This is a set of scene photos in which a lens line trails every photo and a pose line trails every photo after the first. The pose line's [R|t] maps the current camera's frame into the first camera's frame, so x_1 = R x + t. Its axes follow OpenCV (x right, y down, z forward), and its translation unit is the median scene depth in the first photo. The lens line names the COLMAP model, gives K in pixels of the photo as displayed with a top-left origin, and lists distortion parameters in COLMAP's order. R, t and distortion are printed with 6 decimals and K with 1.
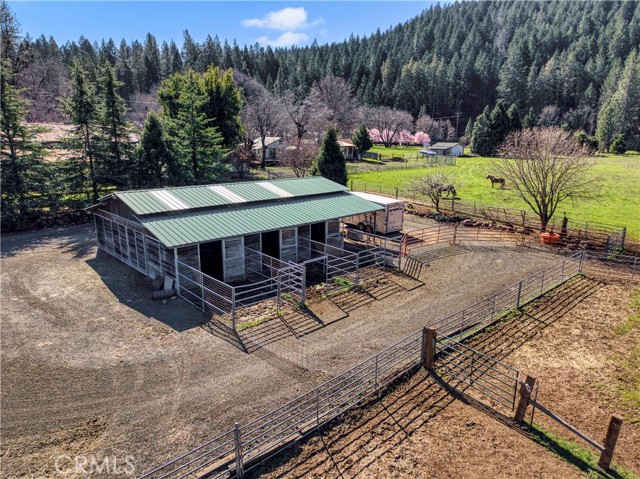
lens RADIAL K [[427.6, 0, 320.0], [0, 427.6, 239.5], [0, 0, 1]] dist [0.019107, -0.019543]
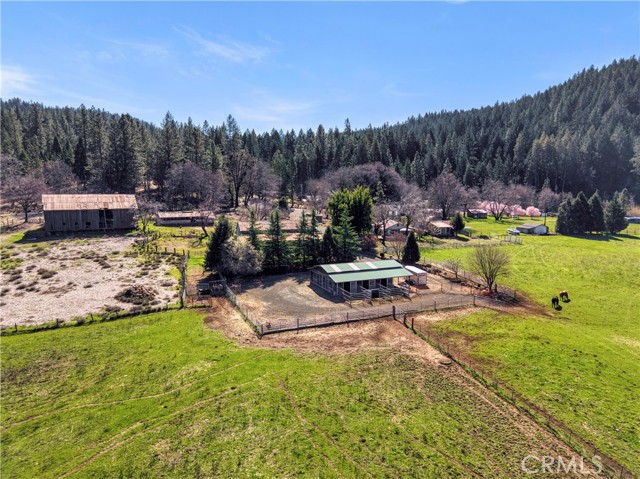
lens RADIAL K [[427.6, 0, 320.0], [0, 427.6, 239.5], [0, 0, 1]] dist [0.019107, -0.019543]
pose [[0.942068, 0.040816, -0.332929, 0.145366], [-0.078545, 0.991816, -0.100660, 0.006225], [0.326096, 0.120978, 0.937564, -0.506266]]
